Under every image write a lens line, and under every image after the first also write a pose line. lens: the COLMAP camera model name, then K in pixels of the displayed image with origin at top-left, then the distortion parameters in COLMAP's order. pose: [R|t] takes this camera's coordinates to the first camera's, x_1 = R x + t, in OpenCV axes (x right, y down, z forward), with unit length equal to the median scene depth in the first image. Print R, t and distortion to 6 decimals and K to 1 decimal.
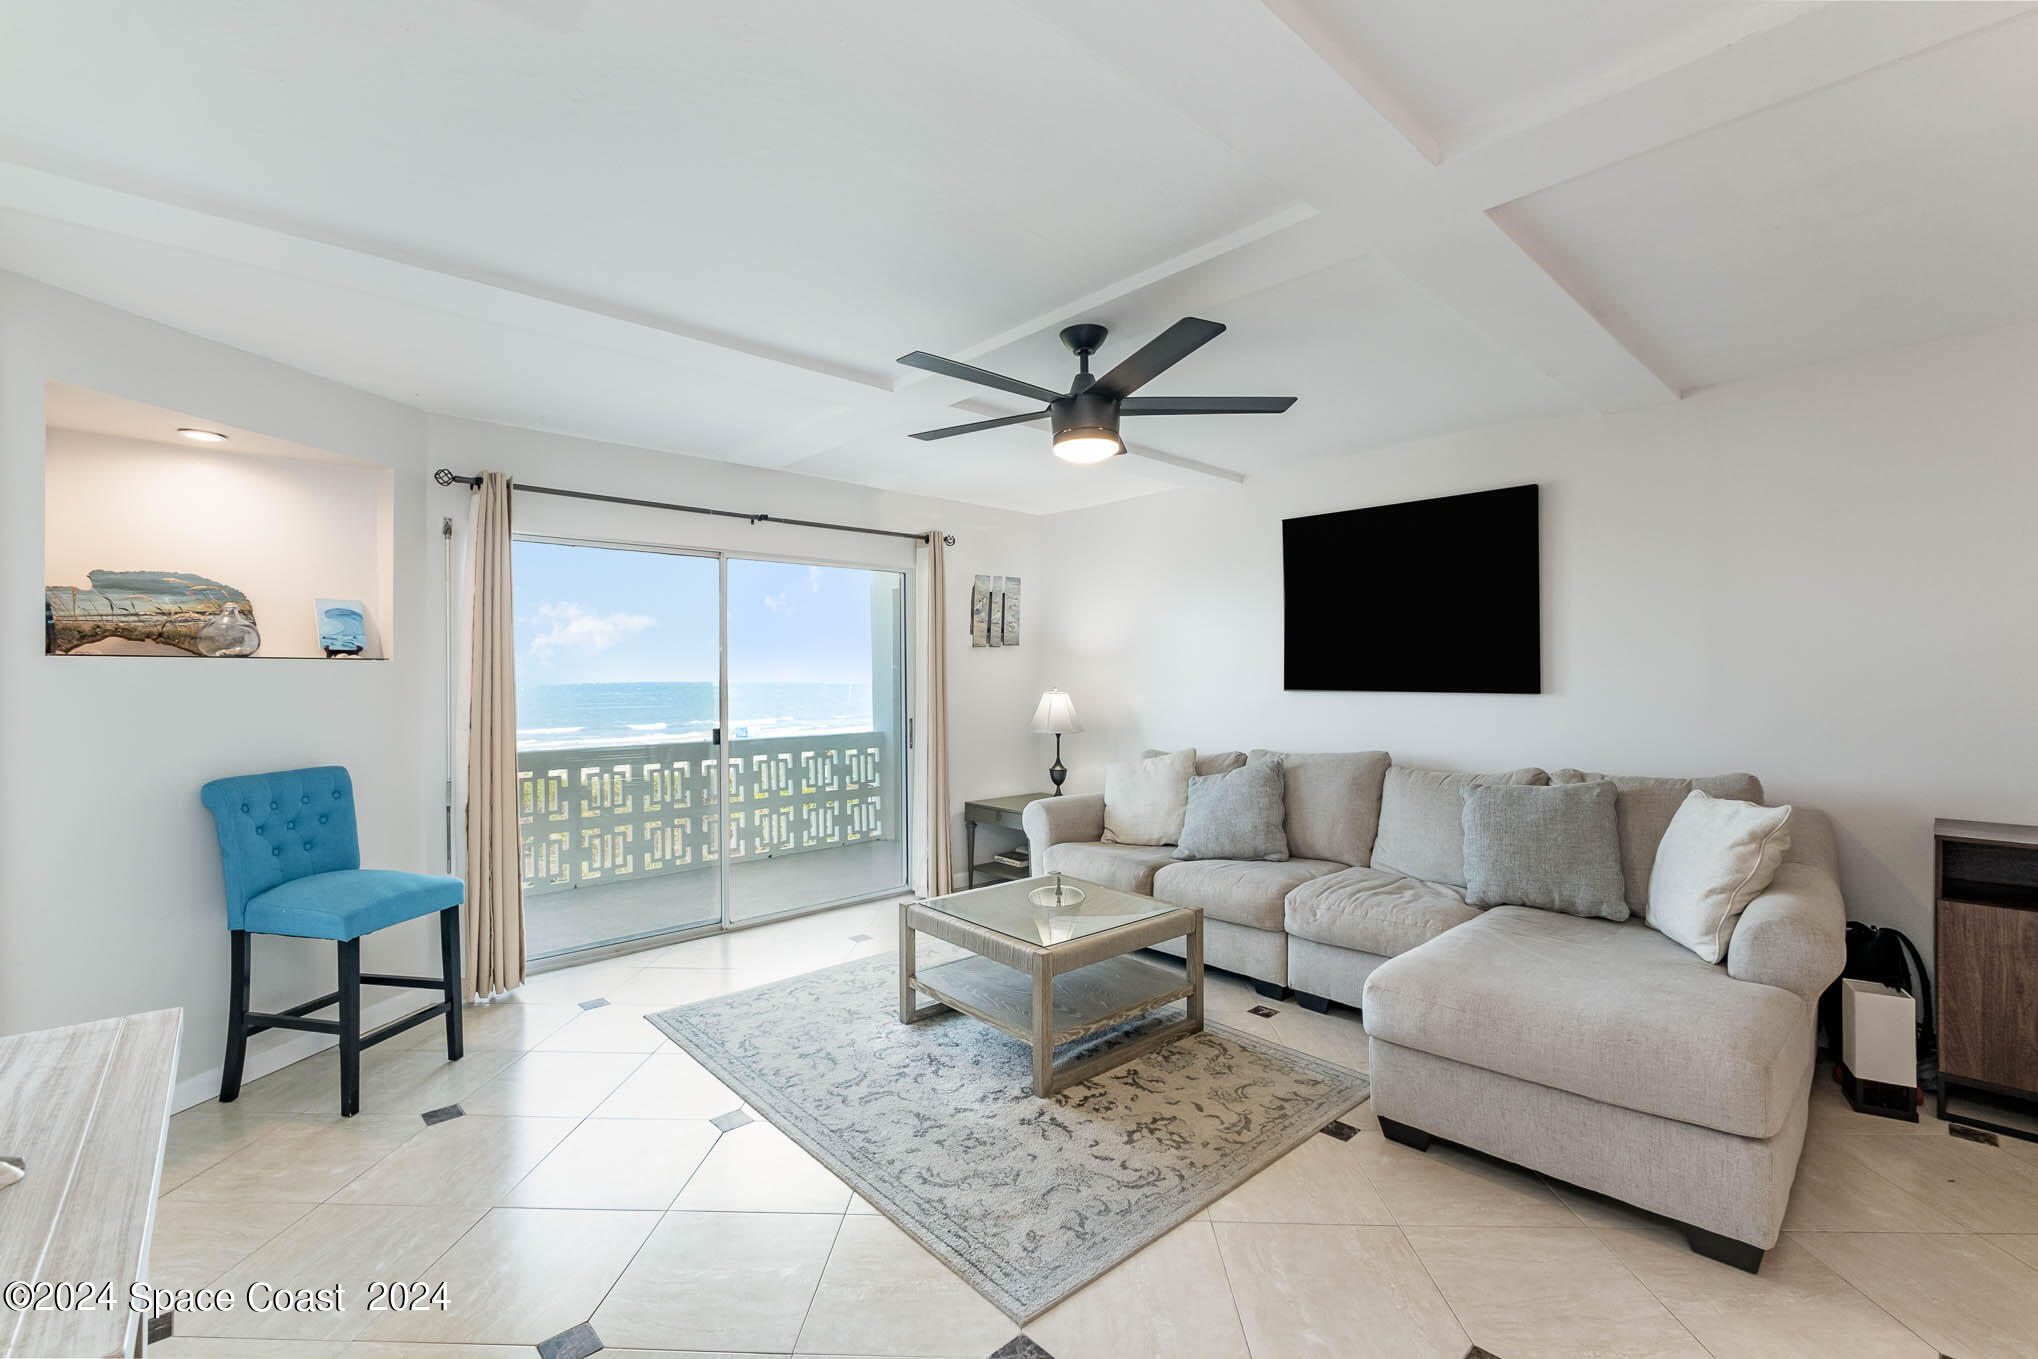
lens RADIAL K [[886.5, 0, 1018.2], [0, 886.5, 670.8], [0, 0, 1]] dist [-0.000445, -0.000237]
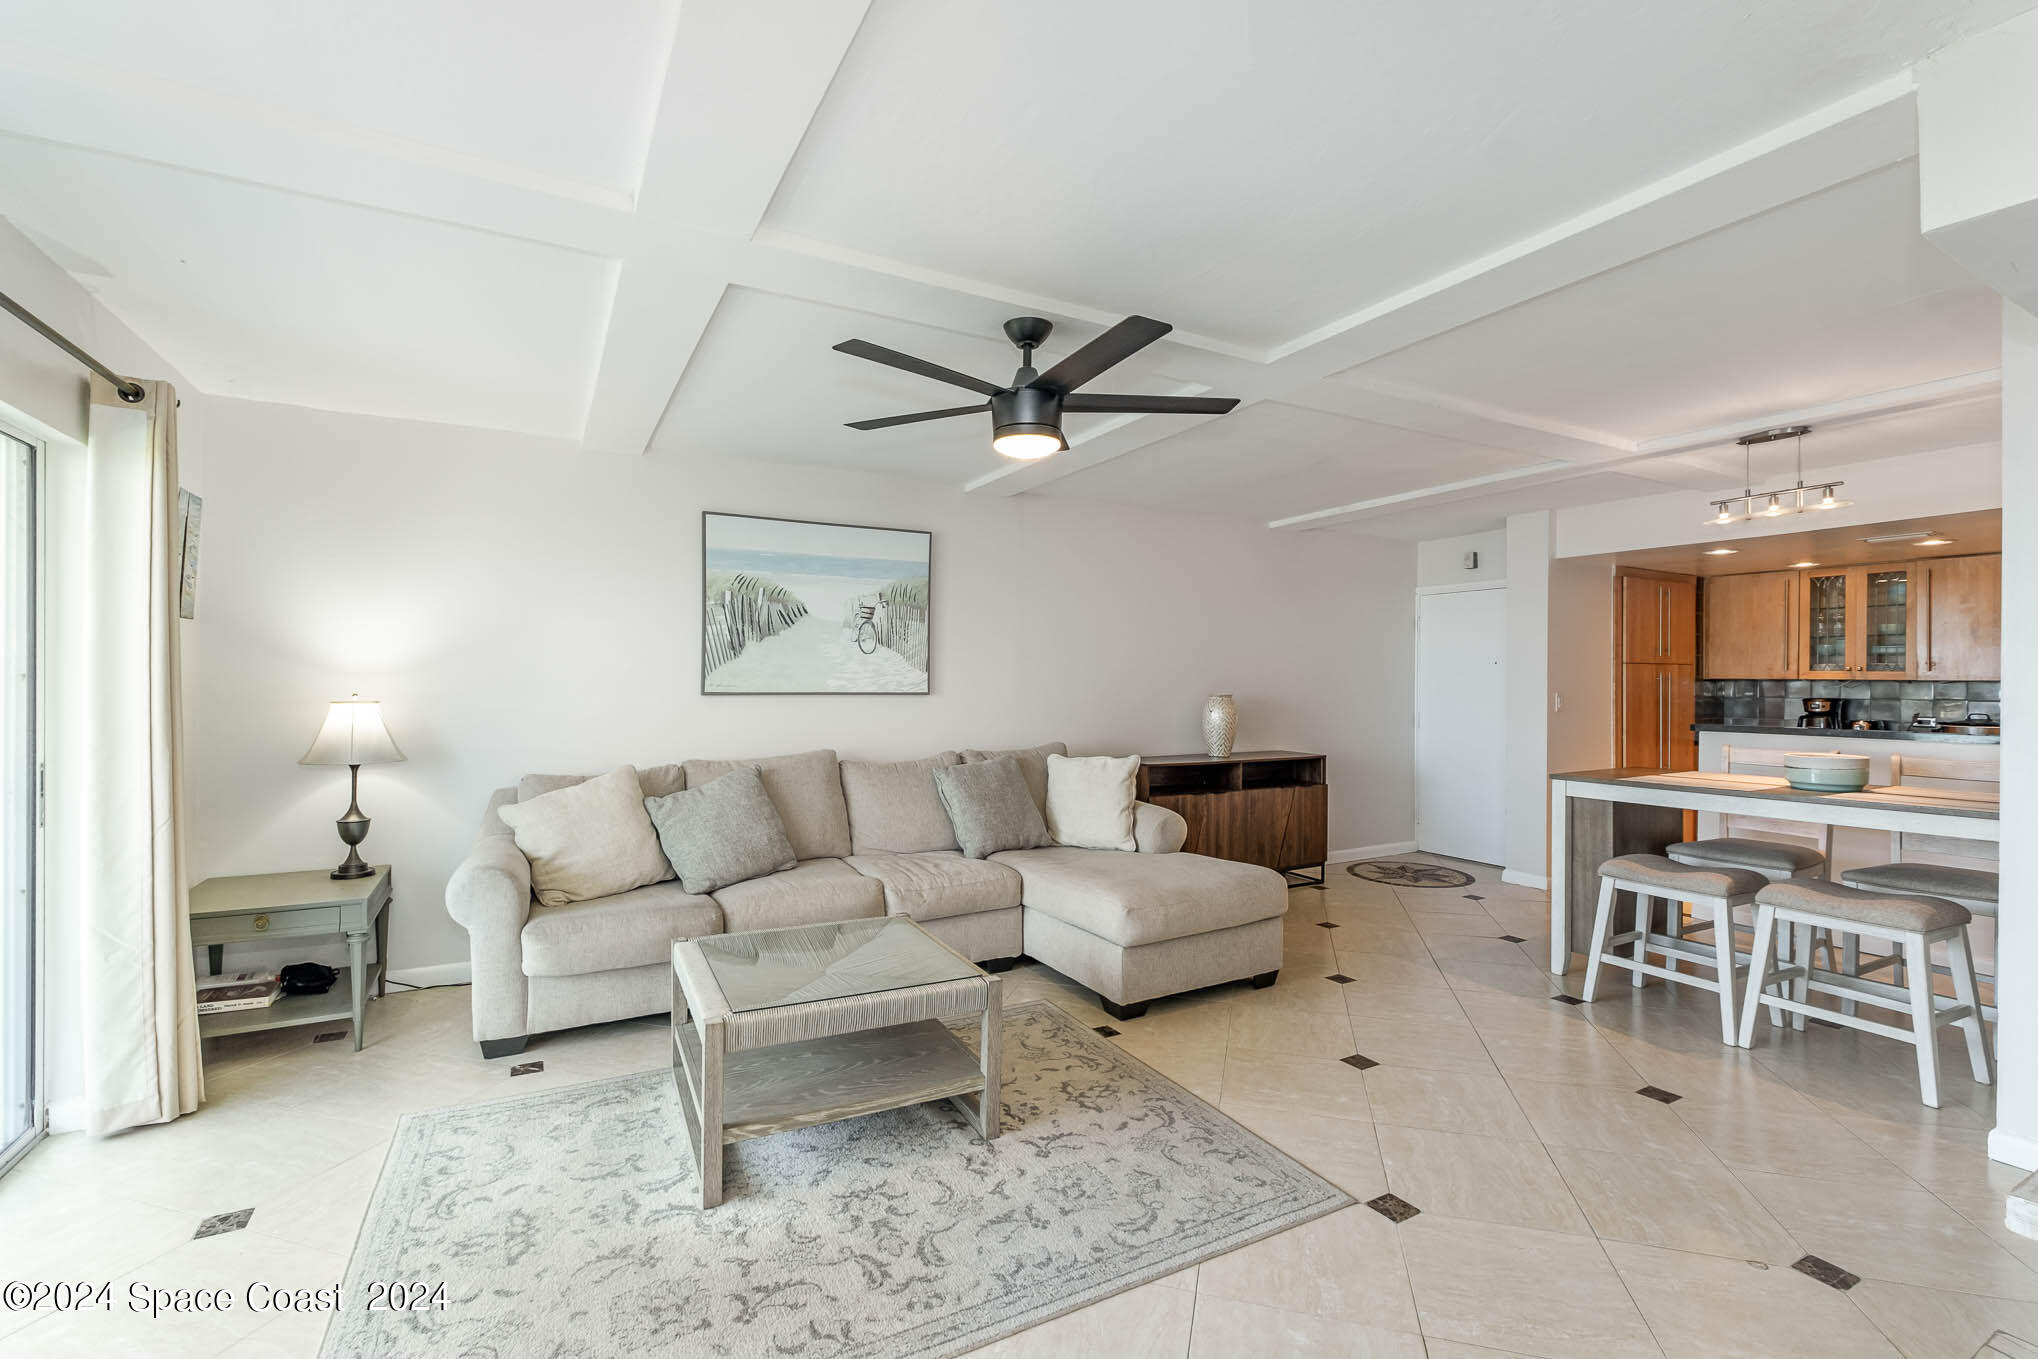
lens RADIAL K [[881.1, 0, 1019.0], [0, 881.1, 679.5], [0, 0, 1]] dist [0.000297, -0.000177]
pose [[0.227574, 0.012019, 0.973687, -0.836625], [-0.021735, 0.999737, -0.007260, 0.011840], [-0.973518, -0.019511, 0.227775, 0.752076]]
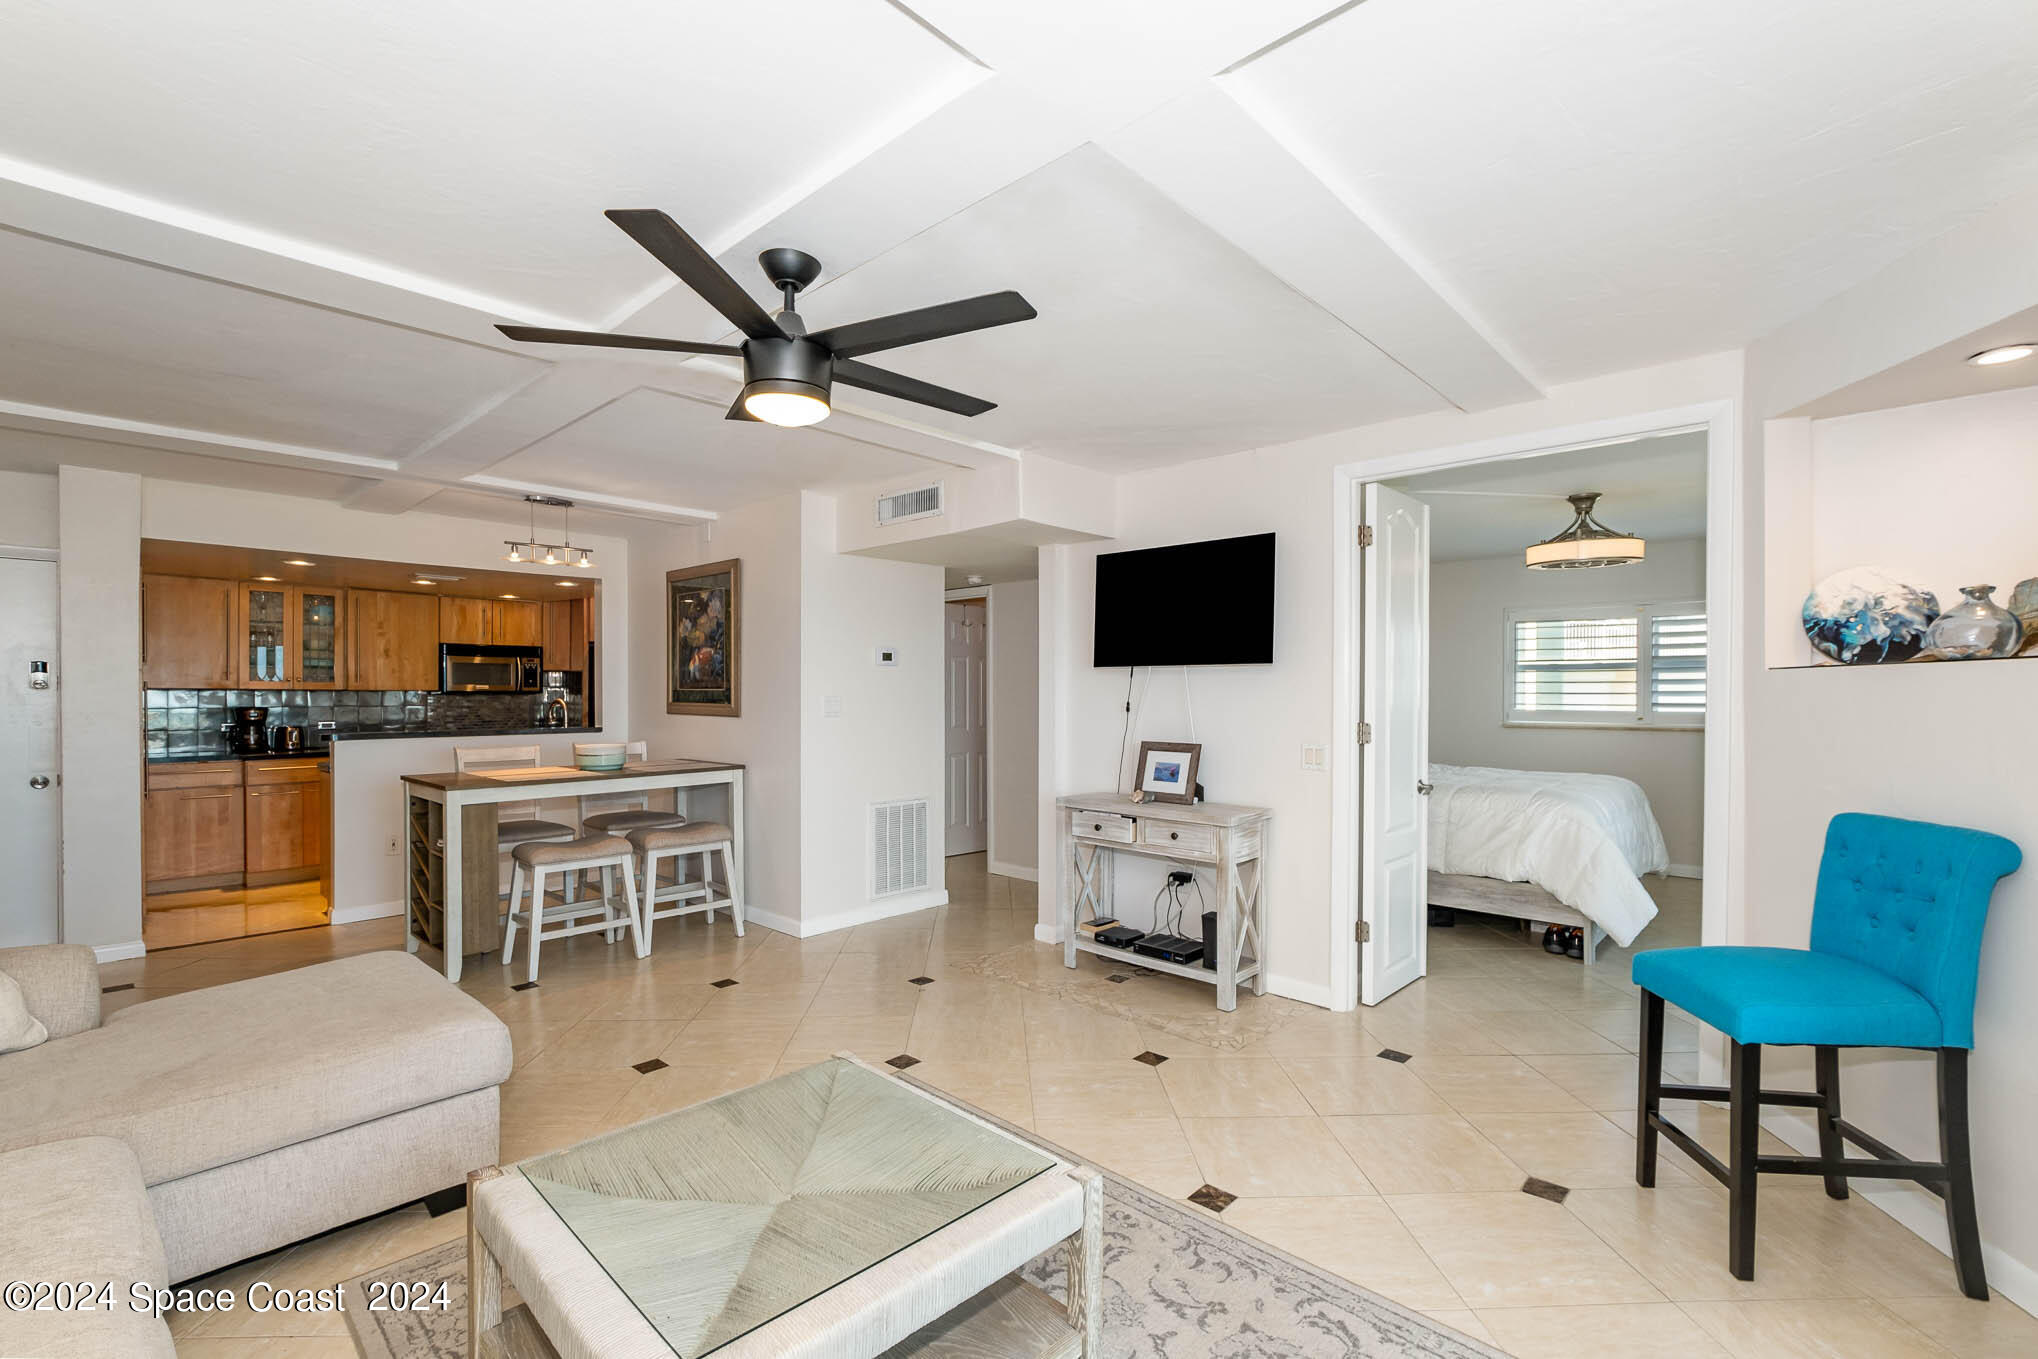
lens RADIAL K [[901.4, 0, 1015.9], [0, 901.4, 697.3], [0, 0, 1]] dist [-0.000122, -0.000175]
pose [[-0.996501, 0.010576, -0.082911, -0.053427], [0.011320, 0.999900, -0.008510, 0.014854], [0.082812, -0.009419, -0.996521, 1.749922]]
